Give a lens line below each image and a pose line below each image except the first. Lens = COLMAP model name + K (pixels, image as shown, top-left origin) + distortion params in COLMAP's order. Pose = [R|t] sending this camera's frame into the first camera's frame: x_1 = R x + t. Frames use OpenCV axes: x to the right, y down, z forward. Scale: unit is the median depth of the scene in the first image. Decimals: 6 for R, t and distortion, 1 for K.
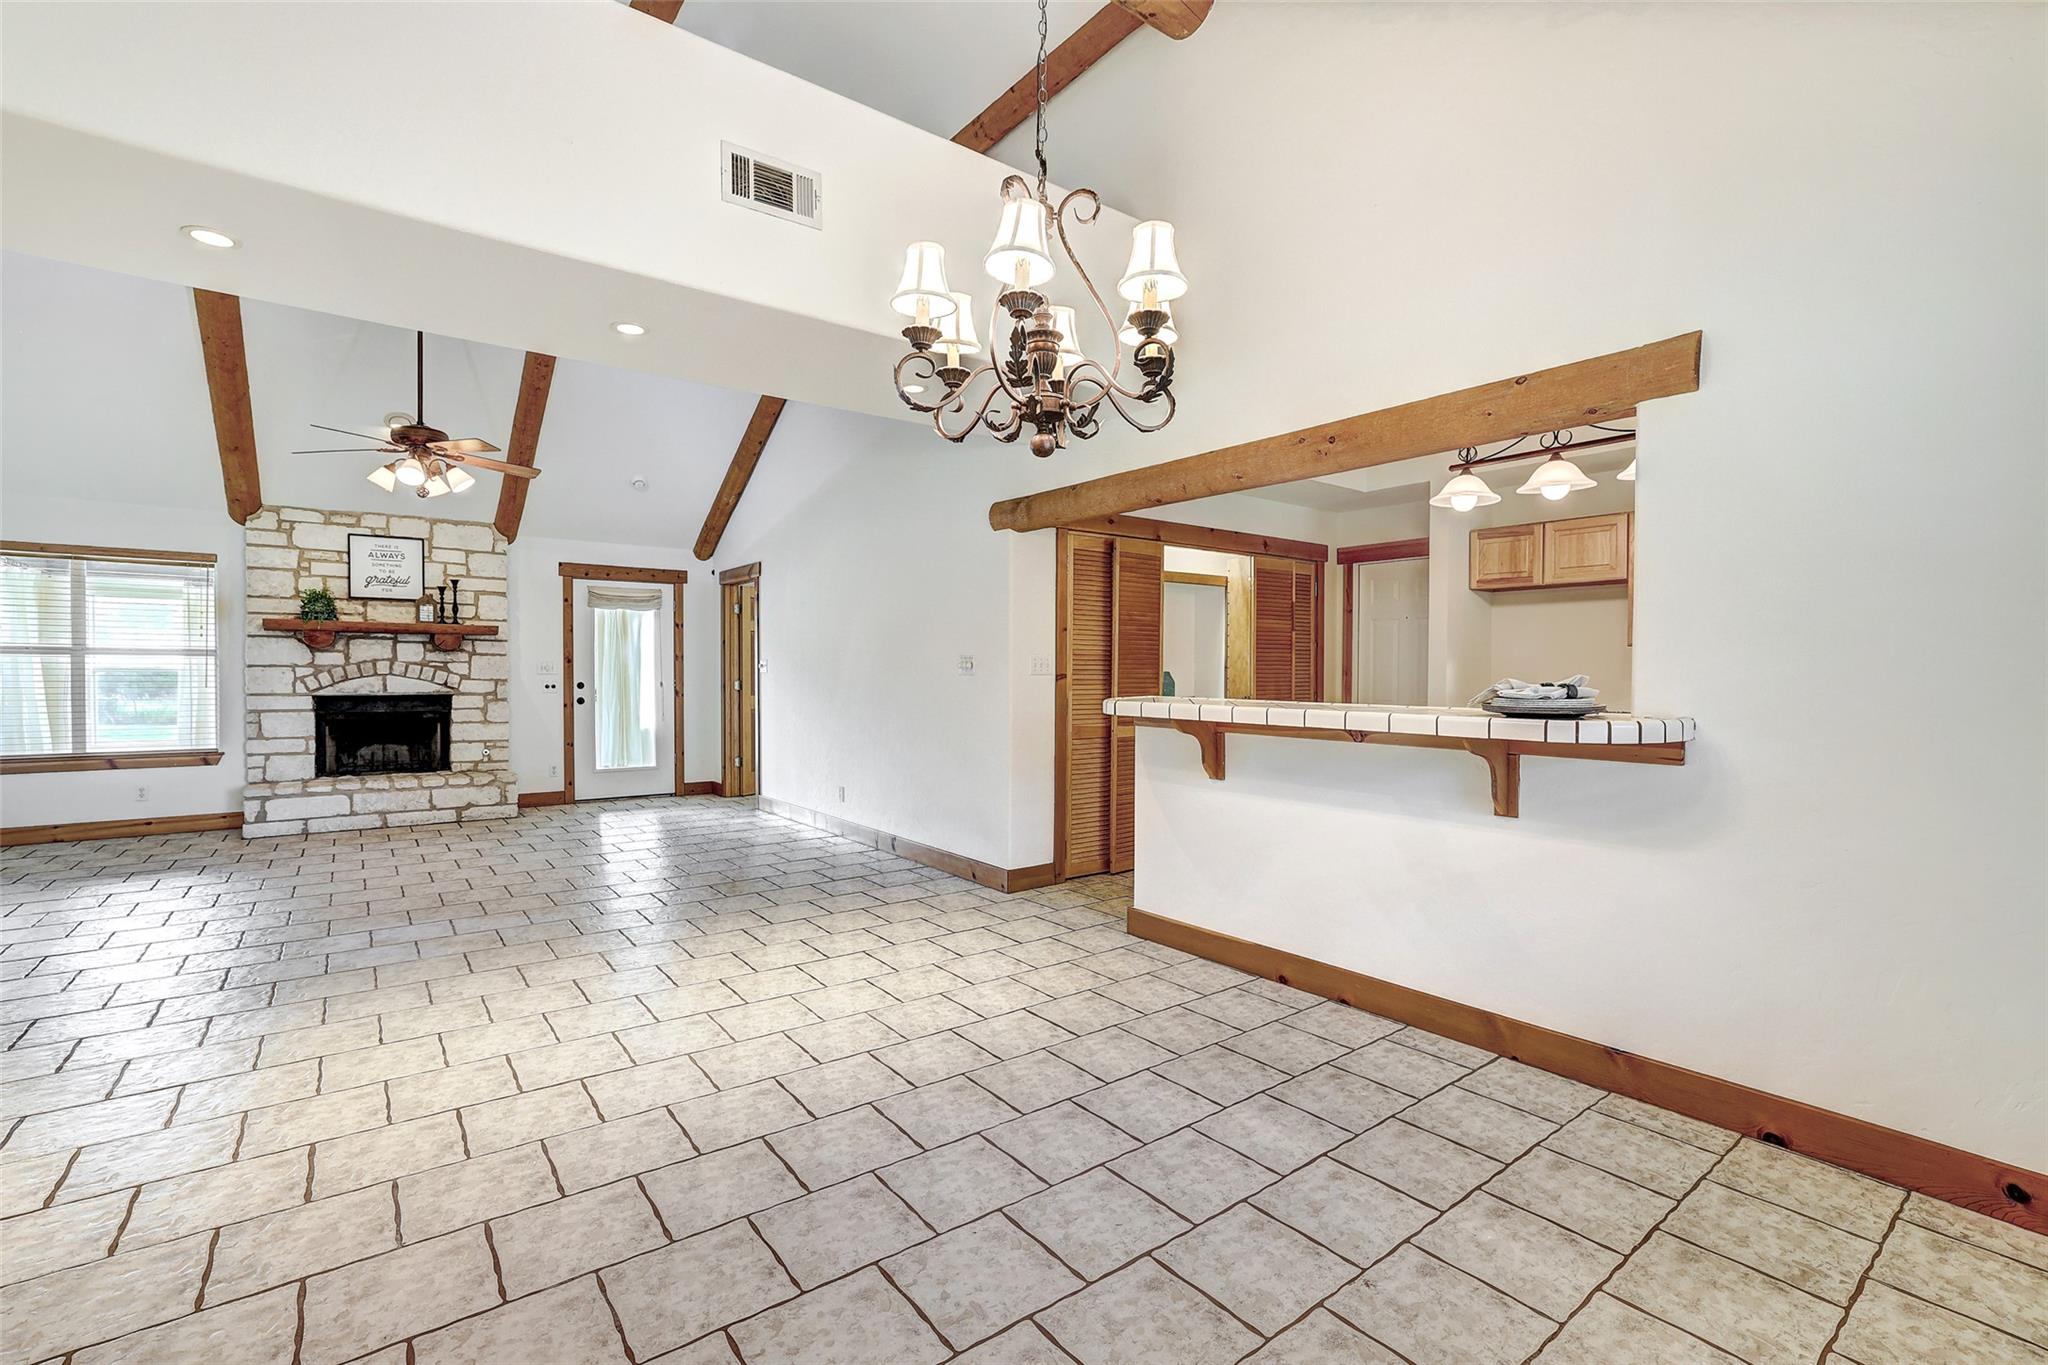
lens RADIAL K [[907.4, 0, 1025.7], [0, 907.4, 694.4], [0, 0, 1]] dist [-0.037474, 0.017542]
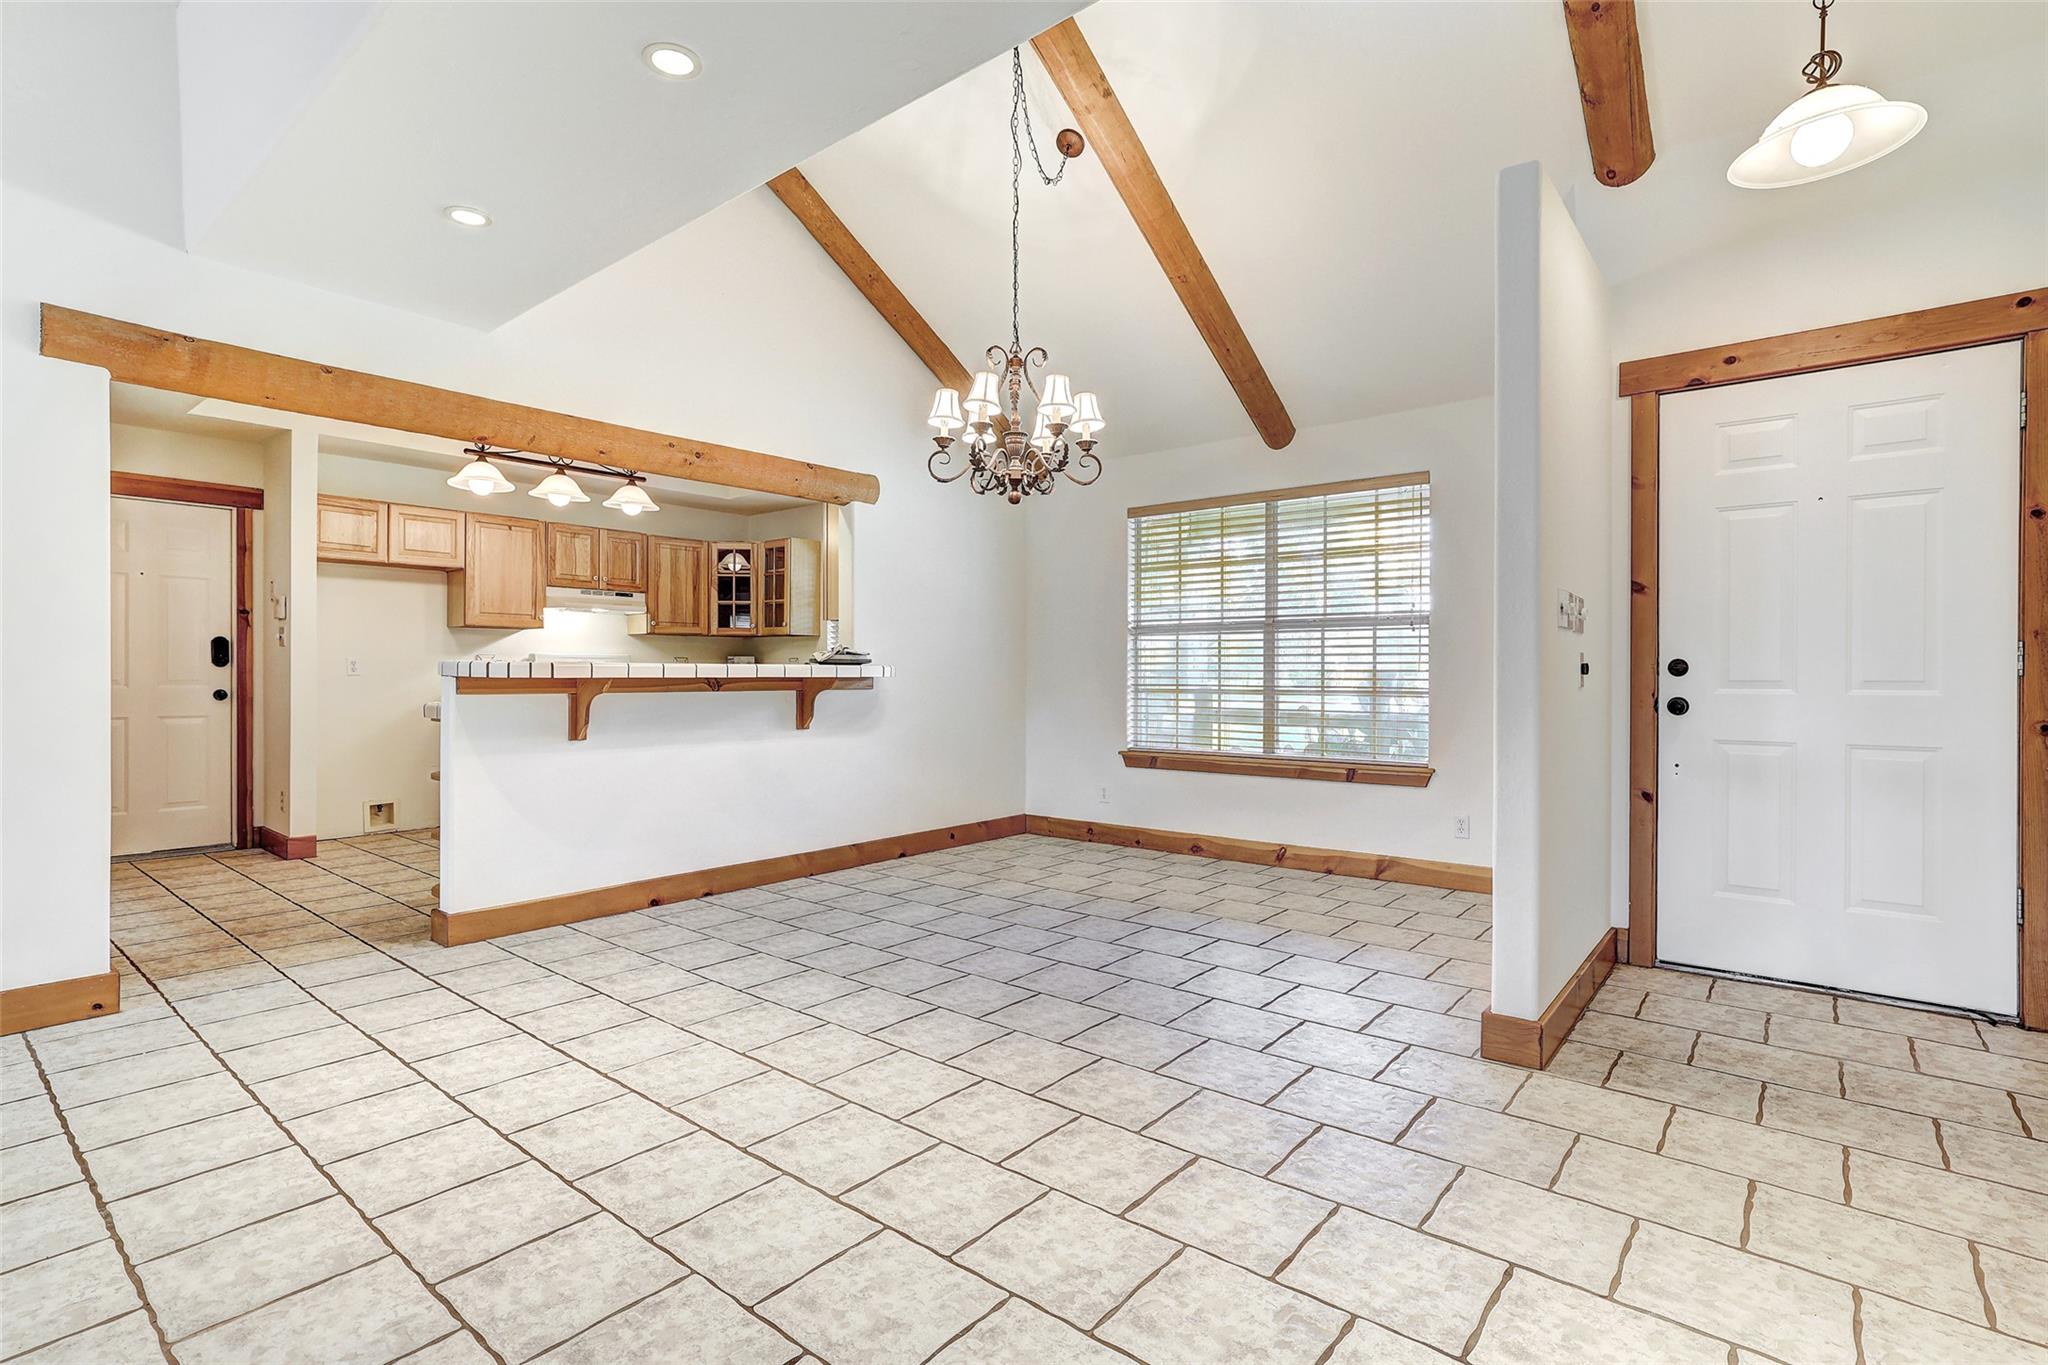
lens RADIAL K [[950.5, 0, 1024.0], [0, 950.5, 682.5], [0, 0, 1]] dist [-0.000140, 0.000156]
pose [[-0.228698, -0.010381, 0.973442, -0.492662], [0.026199, 0.999515, 0.016814, 0.012863], [-0.973145, 0.029349, -0.228316, 0.396871]]
